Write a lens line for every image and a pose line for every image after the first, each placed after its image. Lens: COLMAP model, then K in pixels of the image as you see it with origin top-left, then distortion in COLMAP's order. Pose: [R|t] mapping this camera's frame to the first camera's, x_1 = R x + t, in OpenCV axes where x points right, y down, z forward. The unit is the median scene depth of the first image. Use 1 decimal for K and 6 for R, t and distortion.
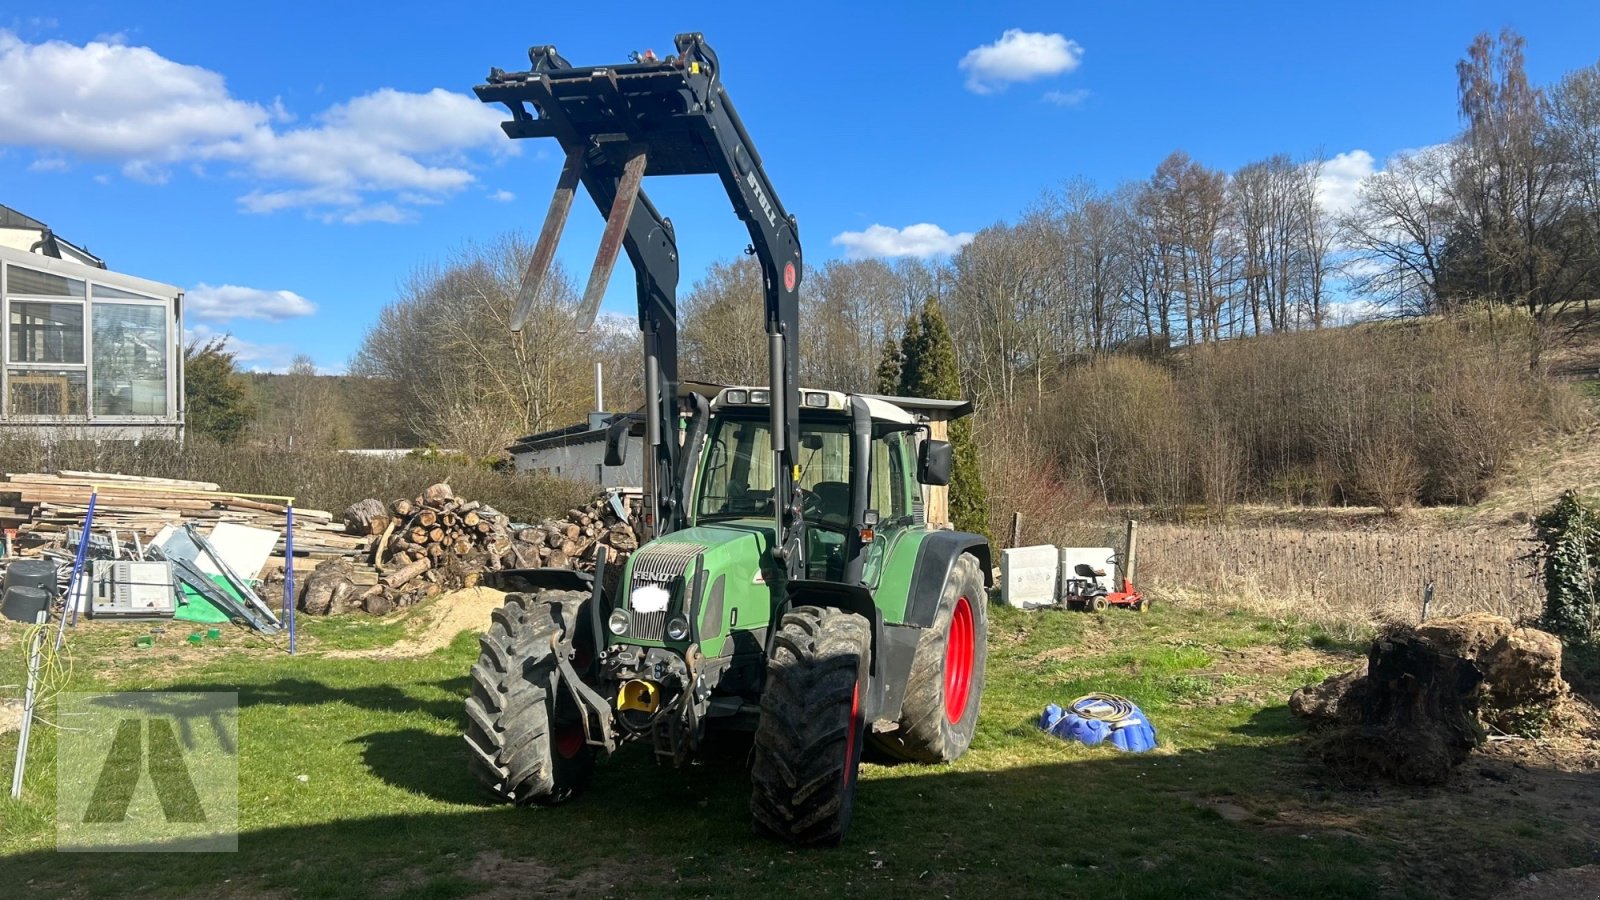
lens RADIAL K [[1218.9, 0, 794.7], [0, 1218.9, 456.0], [0, 0, 1]] dist [0.071229, -0.075534]
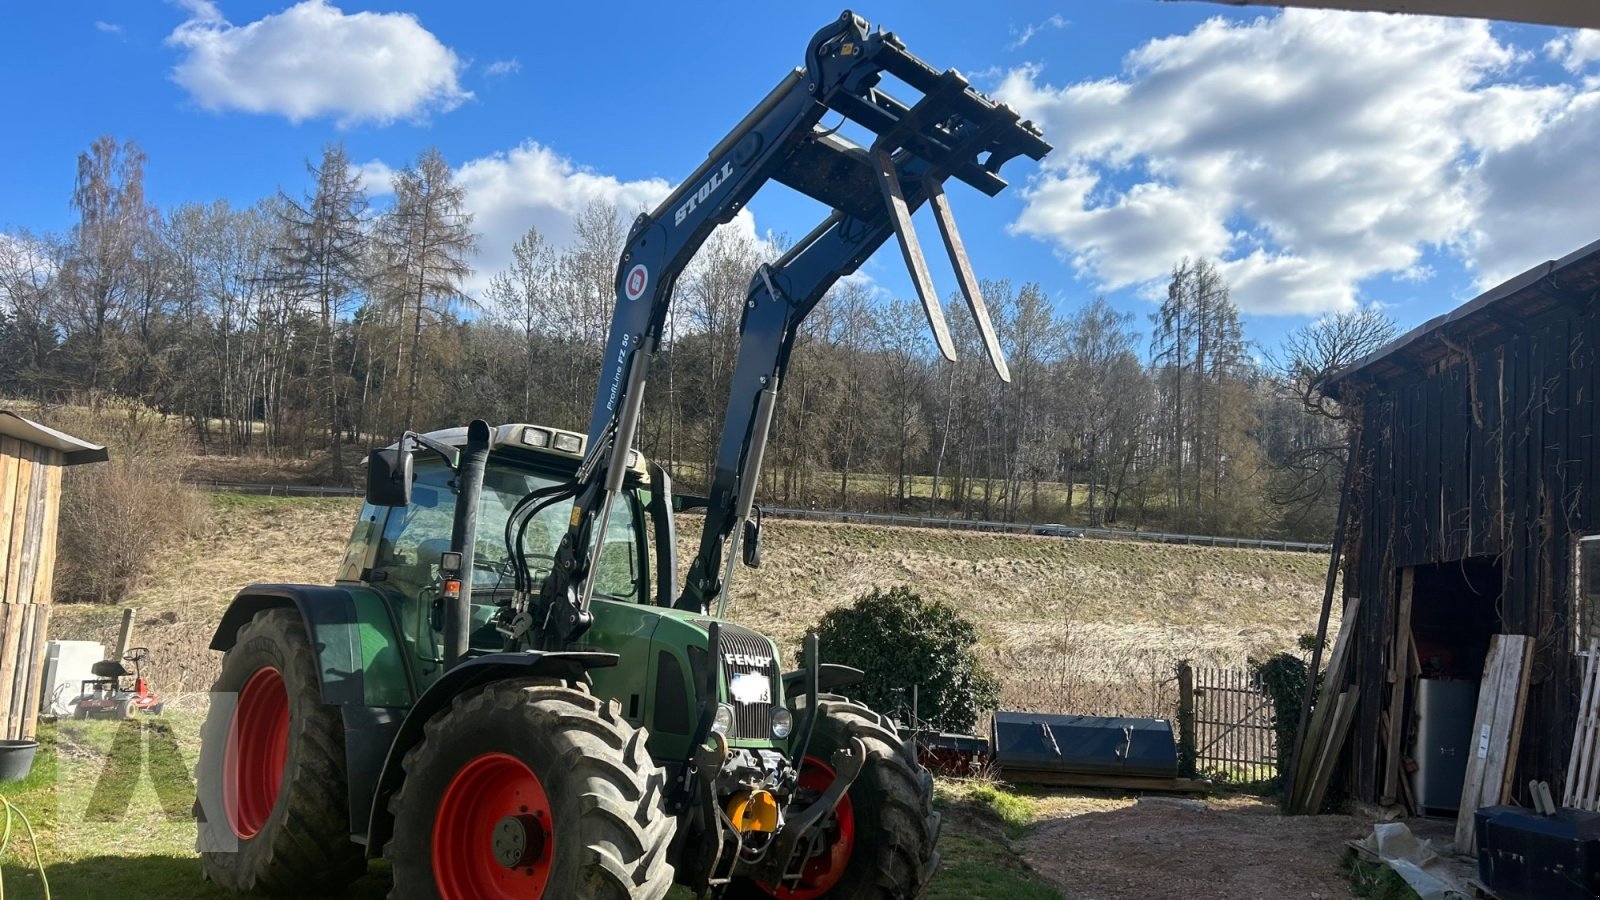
lens RADIAL K [[1218.9, 0, 794.7], [0, 1218.9, 456.0], [0, 0, 1]] dist [0.071229, -0.075534]
pose [[0.424051, 0.148152, 0.893438, -0.323010], [-0.075224, 0.988882, -0.128275, 0.024865], [-0.902509, -0.012813, 0.430481, 0.236269]]
